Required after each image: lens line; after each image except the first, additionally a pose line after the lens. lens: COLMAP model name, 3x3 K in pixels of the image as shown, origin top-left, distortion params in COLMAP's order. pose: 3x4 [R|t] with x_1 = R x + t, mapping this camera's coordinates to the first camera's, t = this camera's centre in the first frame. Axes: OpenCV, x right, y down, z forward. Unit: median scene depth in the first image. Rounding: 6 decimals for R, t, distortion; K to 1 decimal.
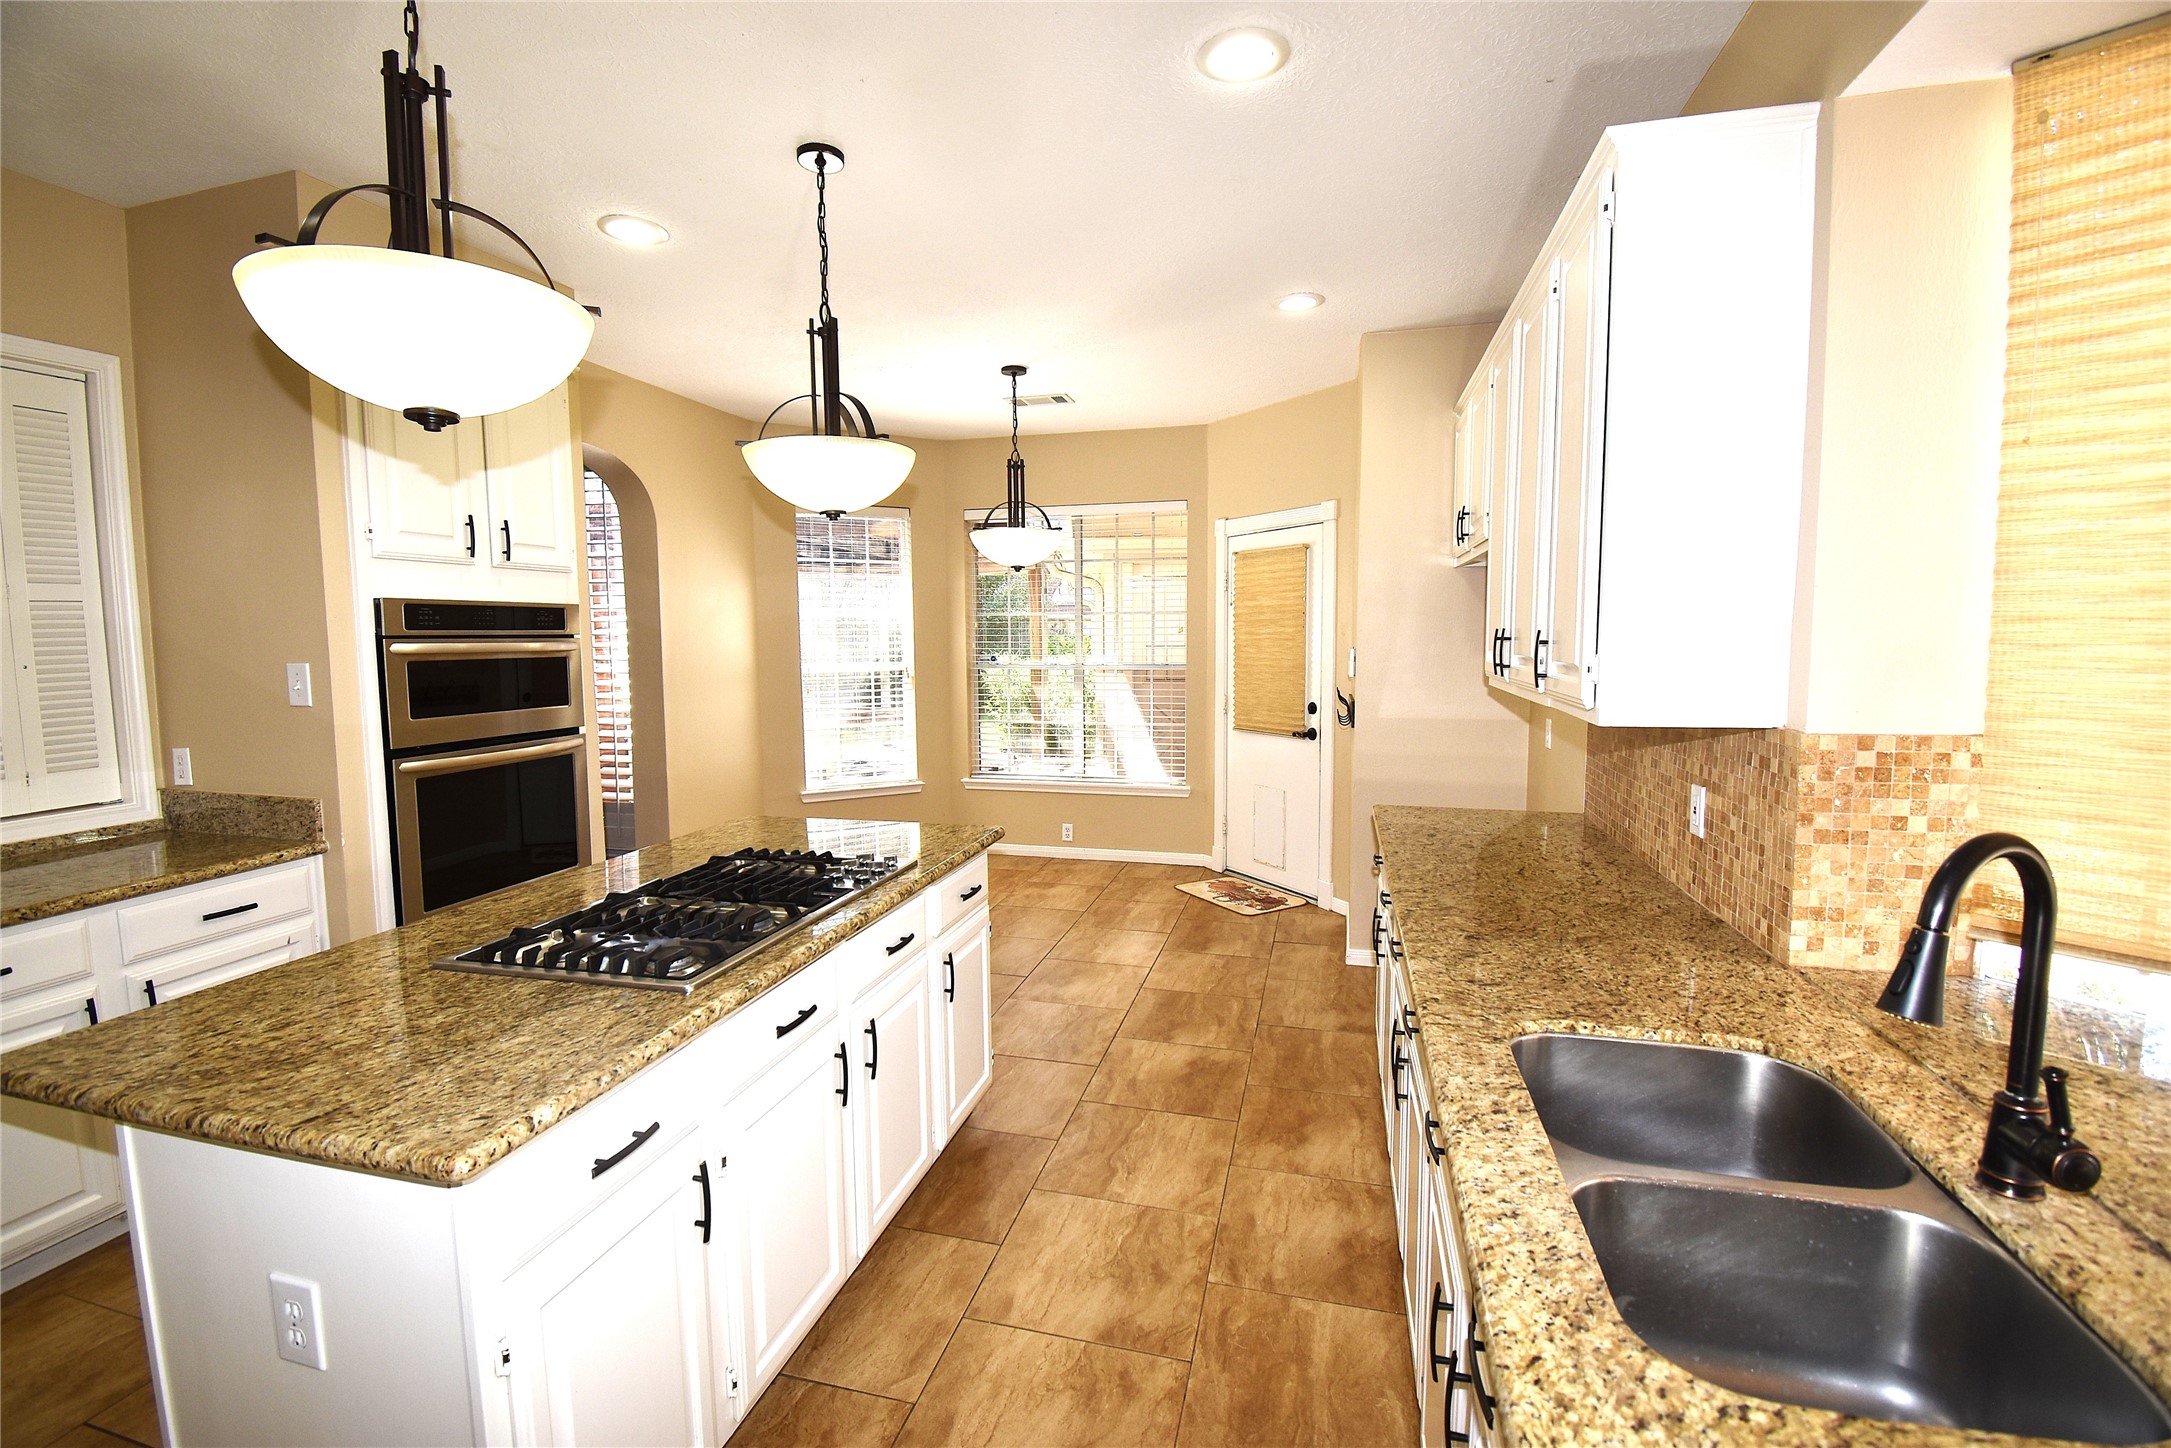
lens RADIAL K [[959.5, 0, 1082.5], [0, 959.5, 717.4], [0, 0, 1]] dist [0.020142, -0.026492]
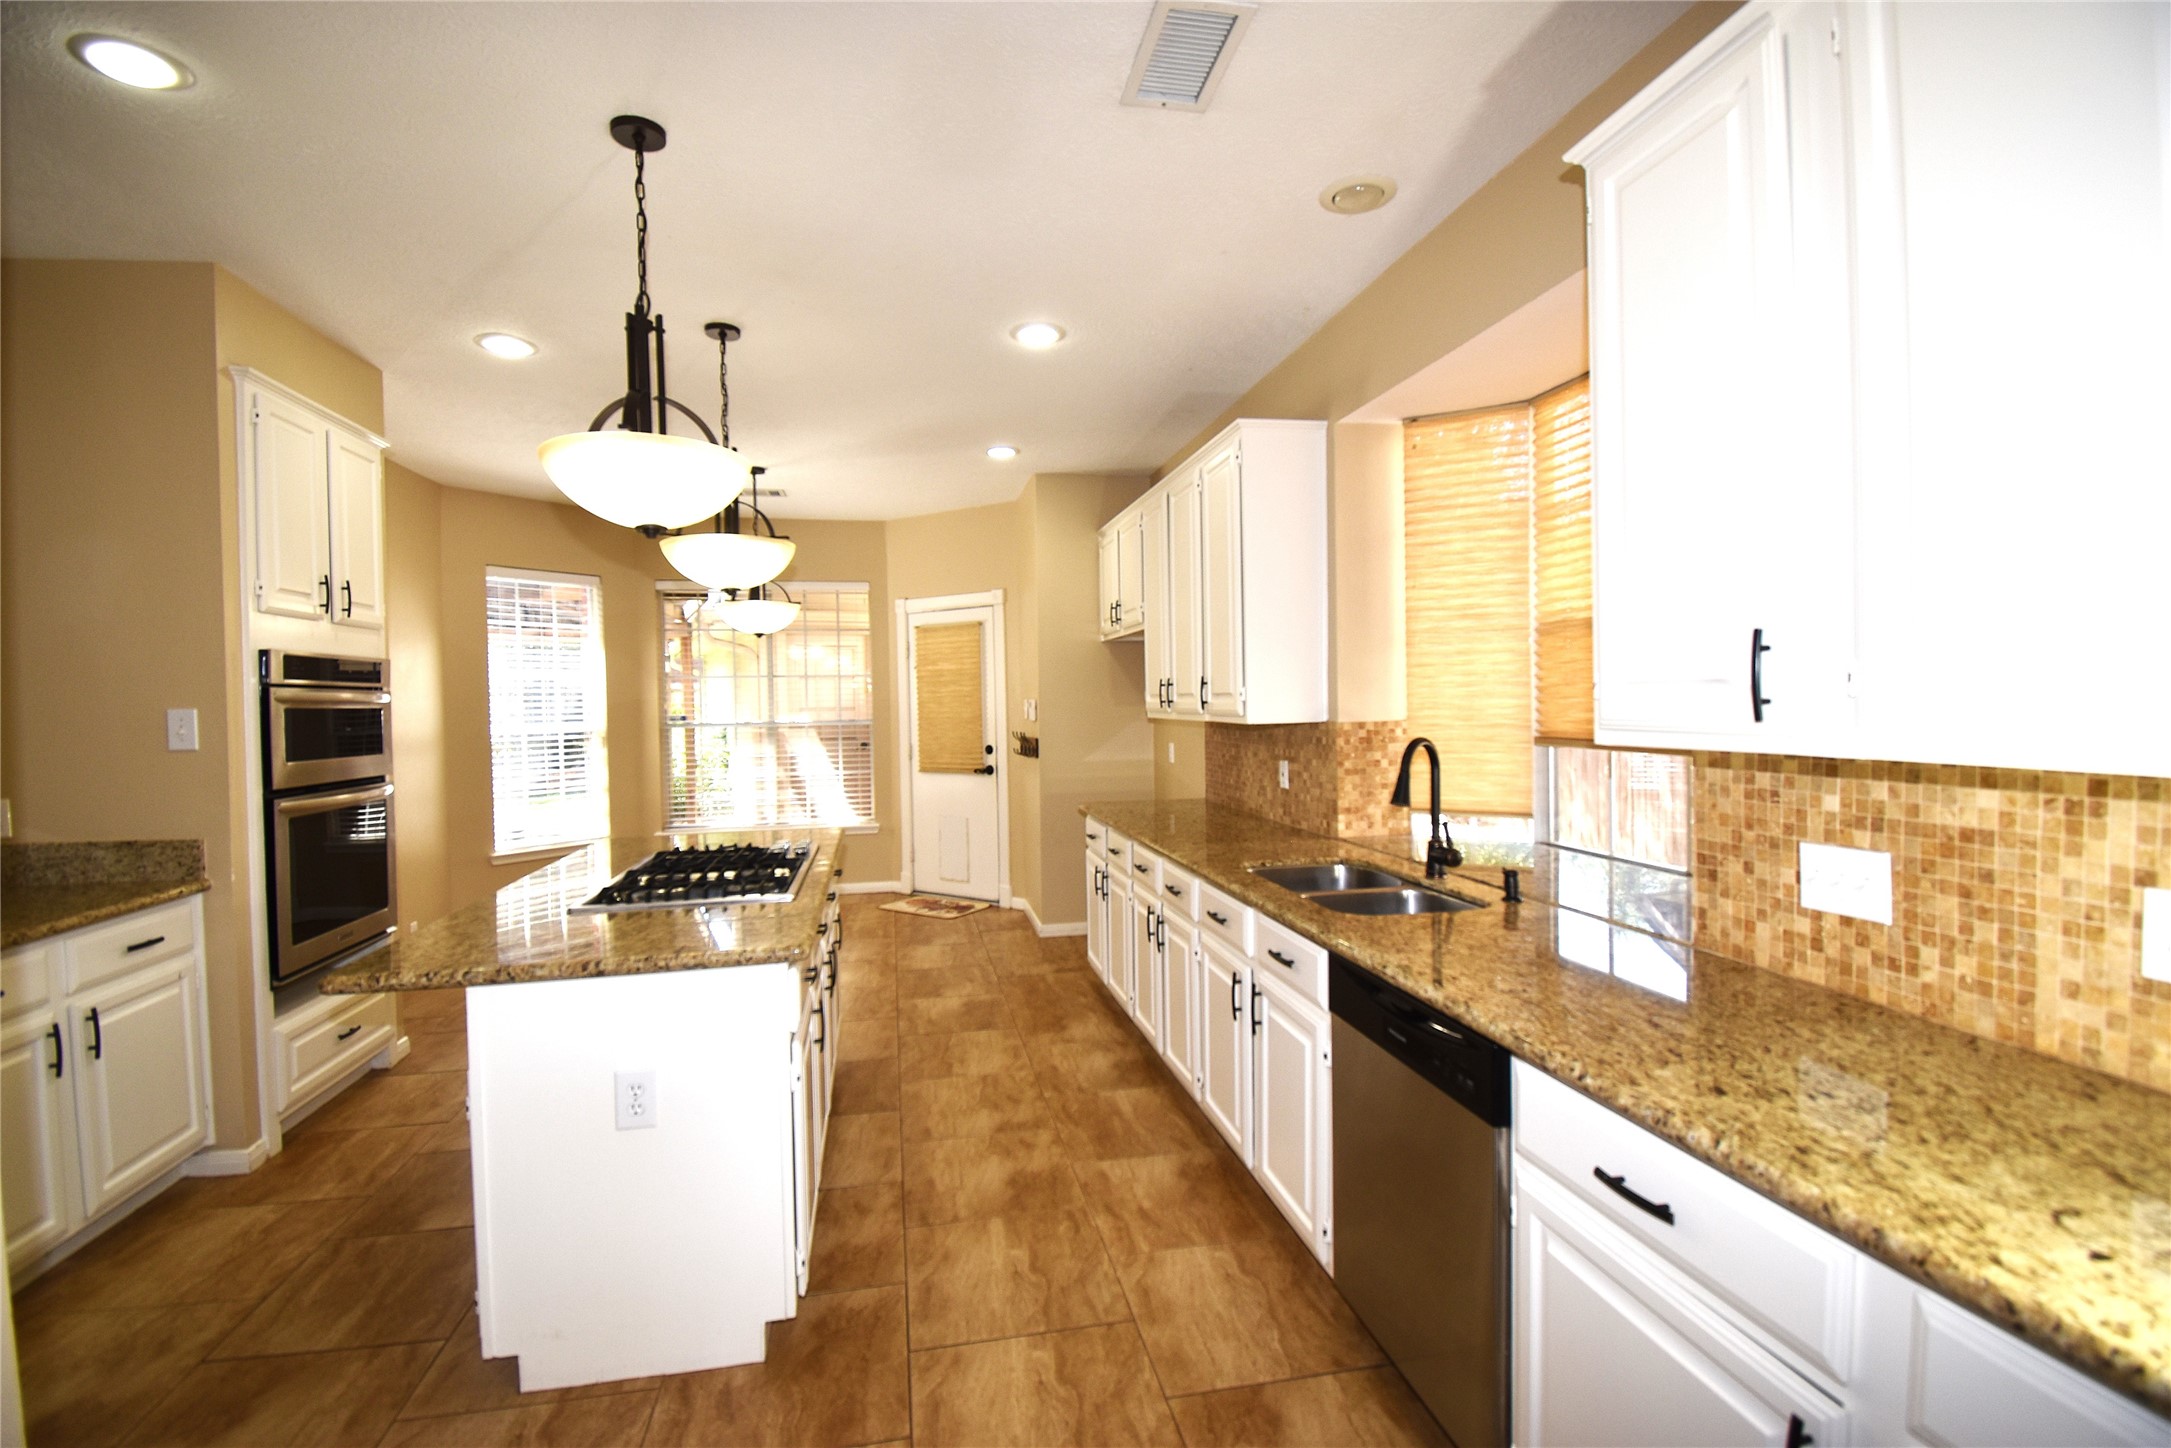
lens RADIAL K [[959.5, 0, 1082.5], [0, 959.5, 717.4], [0, 0, 1]] dist [0.020142, -0.026492]
pose [[0.897126, -0.016363, 0.441472, -0.392402], [0.050160, 0.996624, -0.064993, 0.068833], [-0.438918, 0.080451, 0.894918, -0.363741]]
